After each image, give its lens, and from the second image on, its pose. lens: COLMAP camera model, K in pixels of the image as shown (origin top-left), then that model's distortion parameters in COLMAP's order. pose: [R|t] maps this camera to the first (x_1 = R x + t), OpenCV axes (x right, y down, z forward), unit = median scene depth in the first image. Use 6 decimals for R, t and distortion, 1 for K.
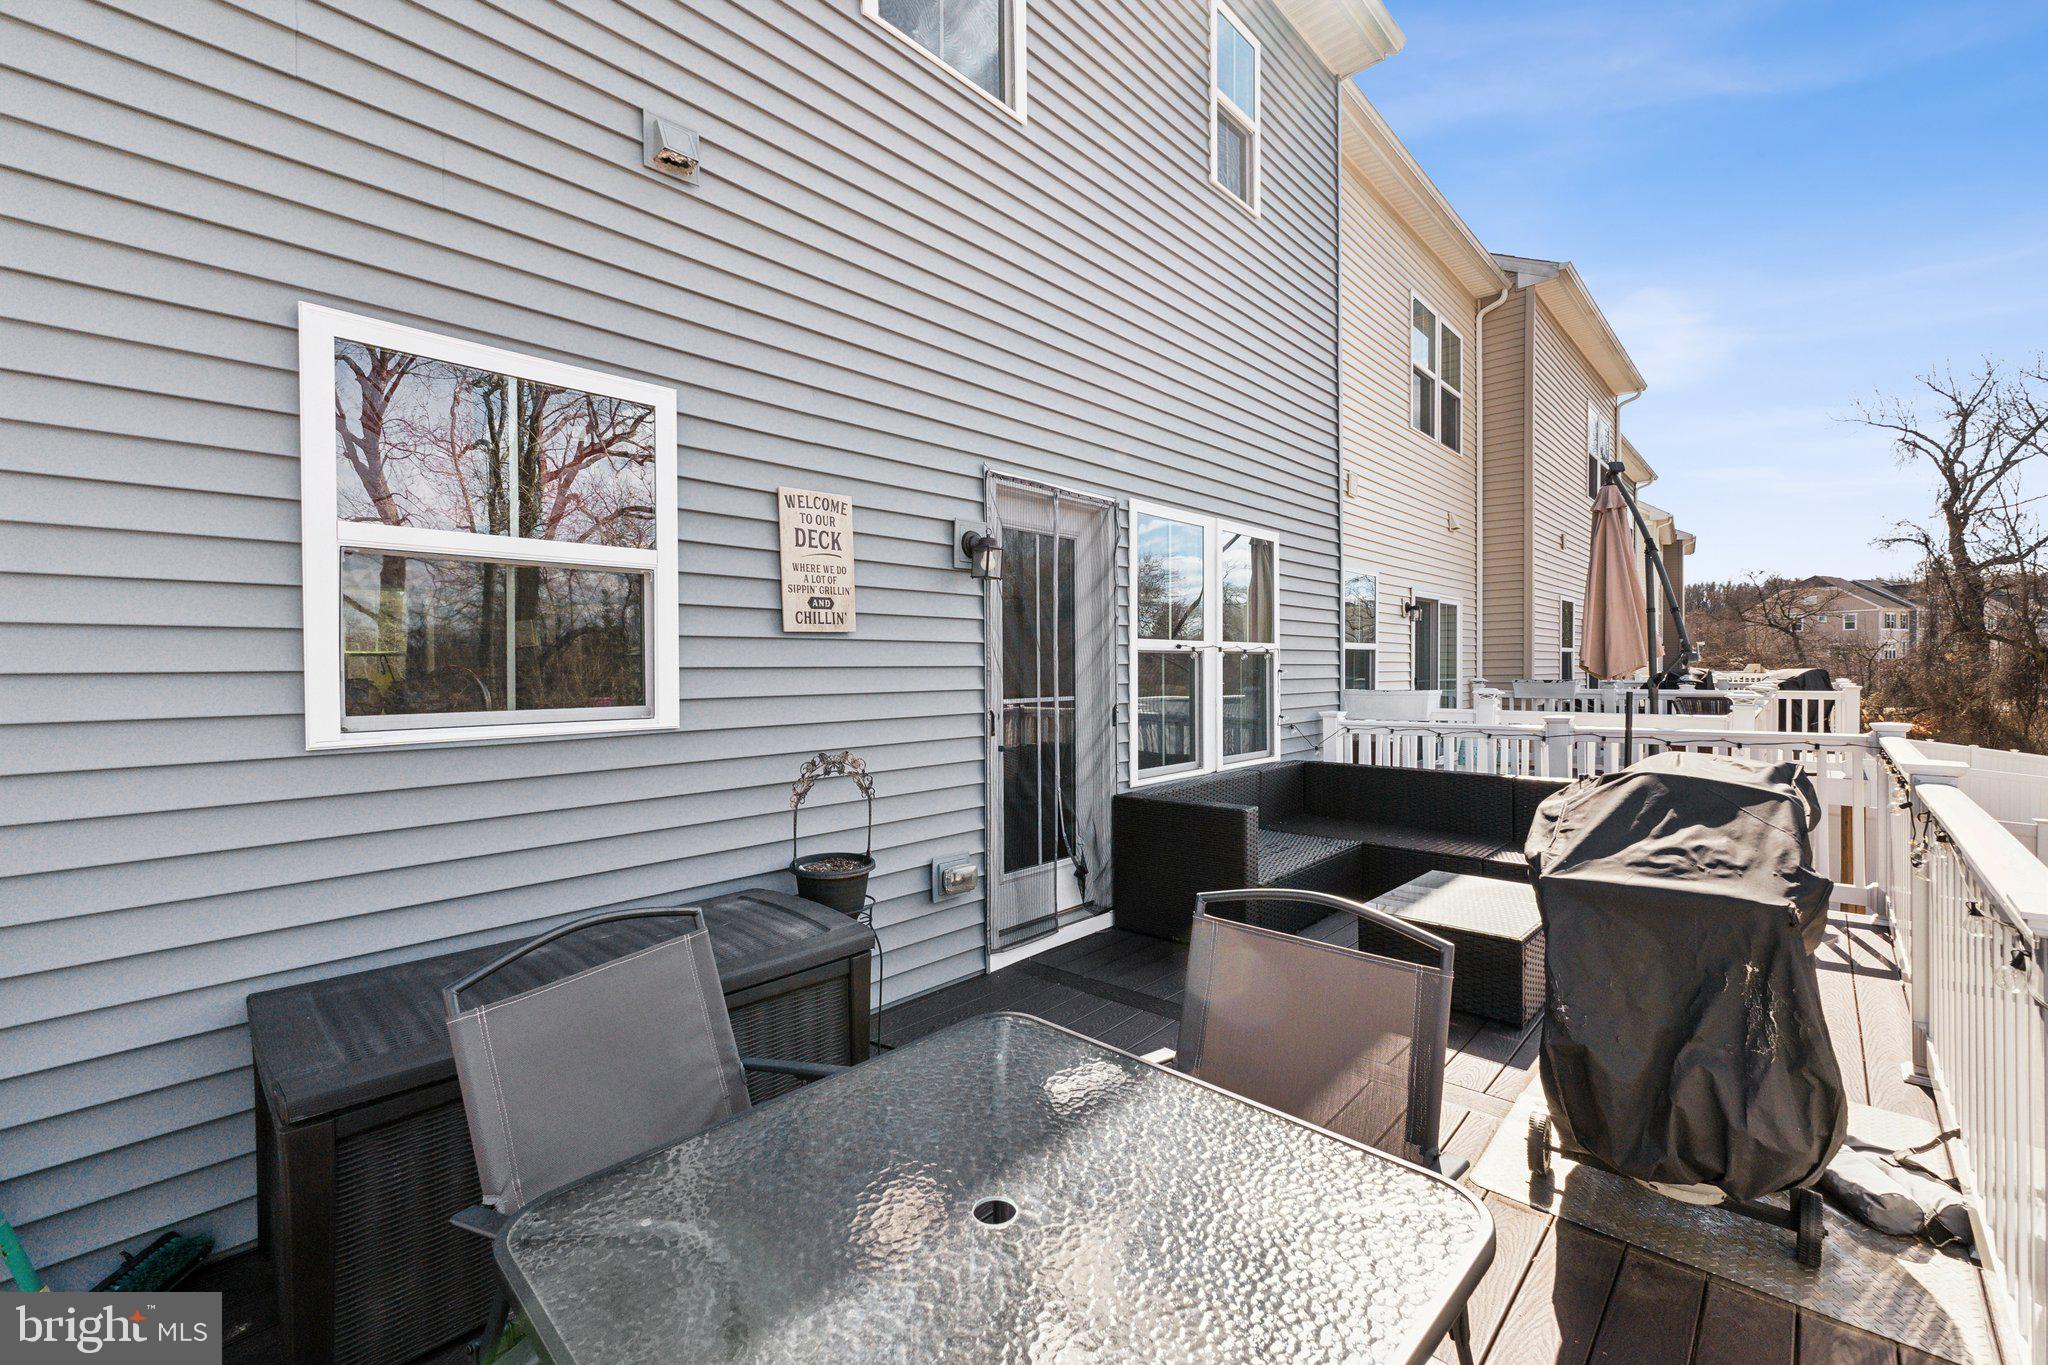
lens RADIAL K [[835.3, 0, 1023.5], [0, 835.3, 664.1], [0, 0, 1]] dist [0.000018, 0.000002]
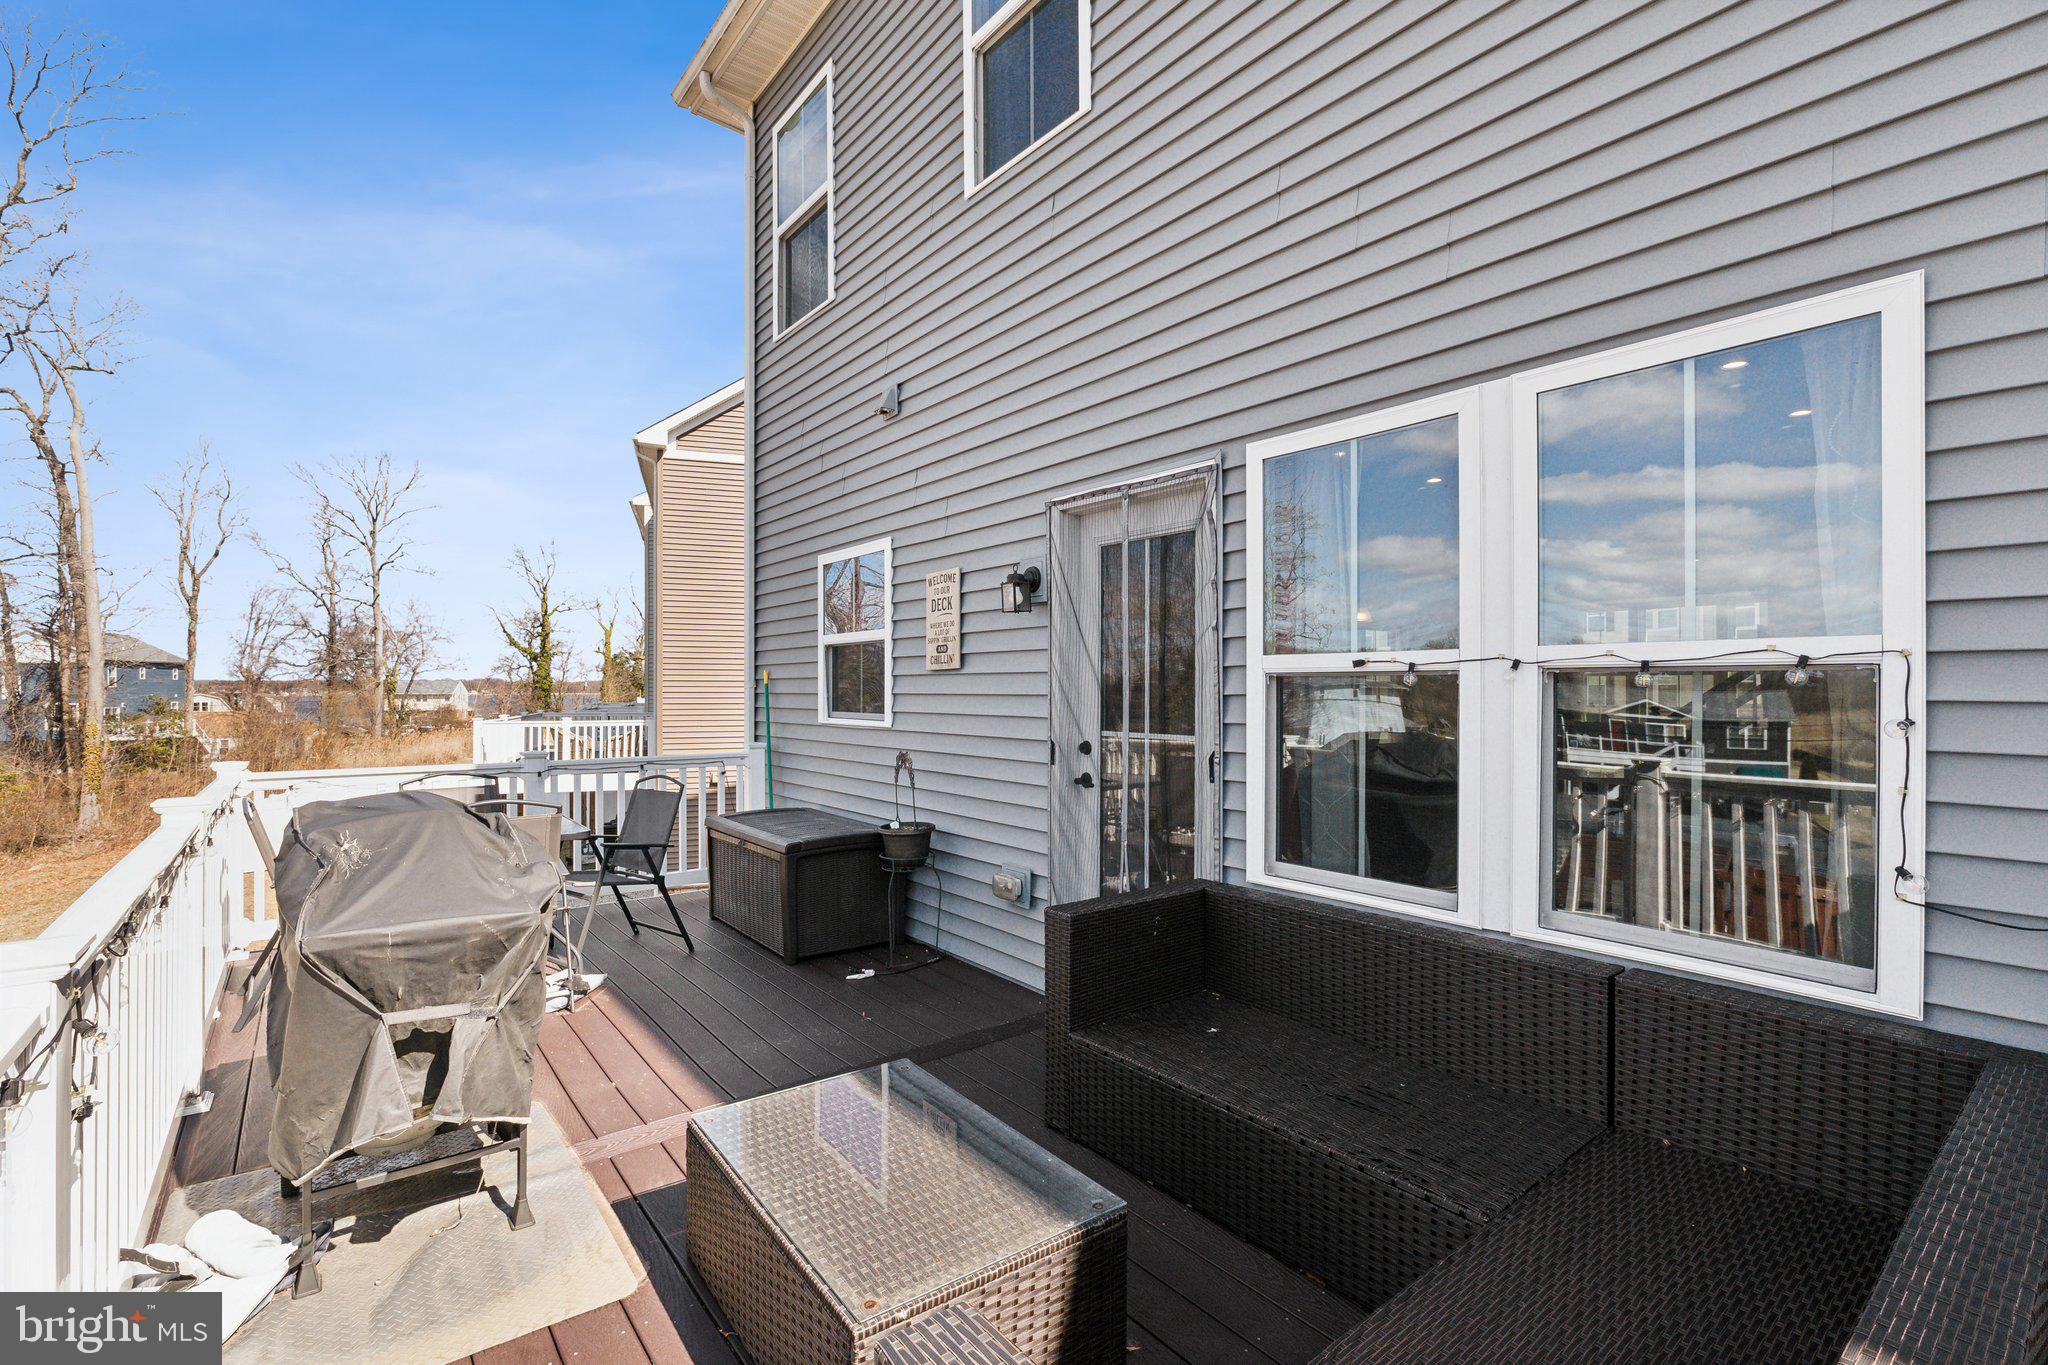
lens RADIAL K [[943.1, 0, 1024.0], [0, 943.1, 682.5], [0, 0, 1]] dist [-0.000590, -0.000016]
pose [[-0.154259, -0.008990, -0.987990, 1.293468], [-0.004421, 0.999955, -0.008408, -0.002924], [0.988021, 0.003071, -0.154292, 1.358740]]
